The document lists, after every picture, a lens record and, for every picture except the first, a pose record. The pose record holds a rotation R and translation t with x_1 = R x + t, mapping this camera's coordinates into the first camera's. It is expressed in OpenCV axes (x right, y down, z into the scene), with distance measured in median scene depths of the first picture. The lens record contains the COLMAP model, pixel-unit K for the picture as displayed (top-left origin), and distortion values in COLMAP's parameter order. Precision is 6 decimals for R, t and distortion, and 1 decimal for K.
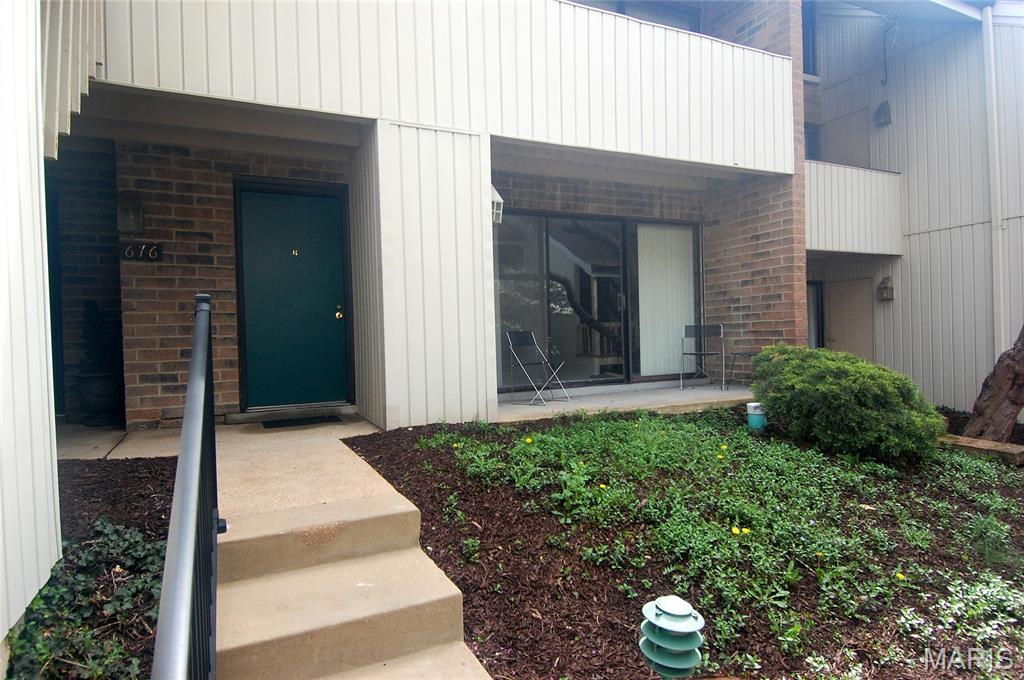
lens RADIAL K [[637.3, 0, 512.0], [0, 637.3, 340.0], [0, 0, 1]] dist [0.032561, -0.041540]
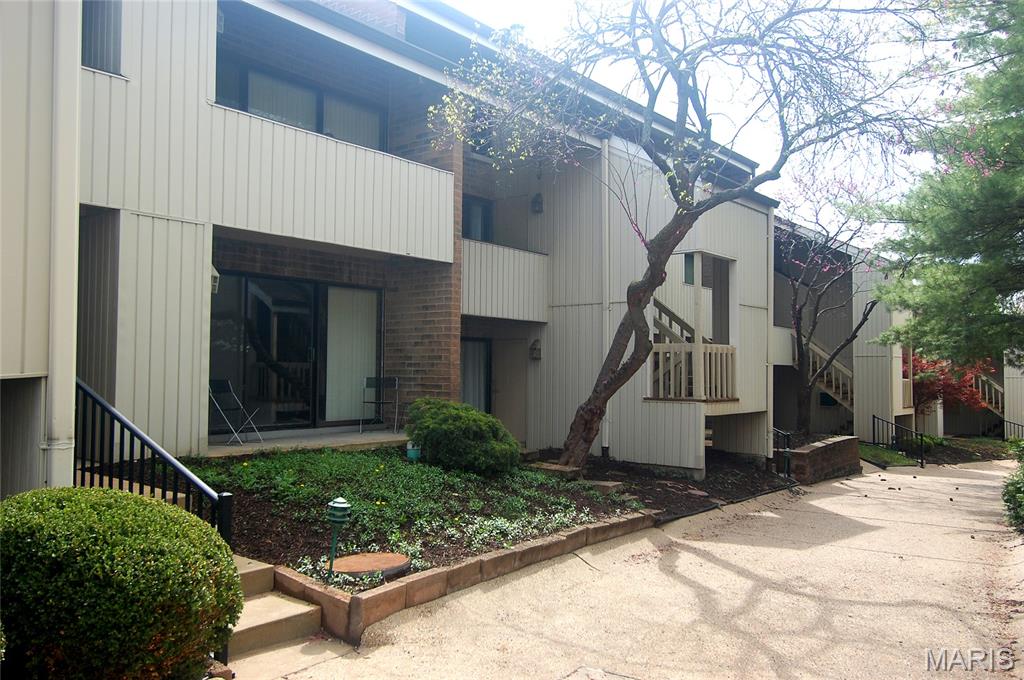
lens RADIAL K [[835.8, 0, 512.0], [0, 835.8, 340.0], [0, 0, 1]] dist [0.049315, 0.000111]
pose [[0.912517, 0.048070, 0.406204, -0.110567], [-0.028632, 0.998141, -0.053798, -0.017355], [-0.408035, 0.037461, 0.912197, -0.508816]]
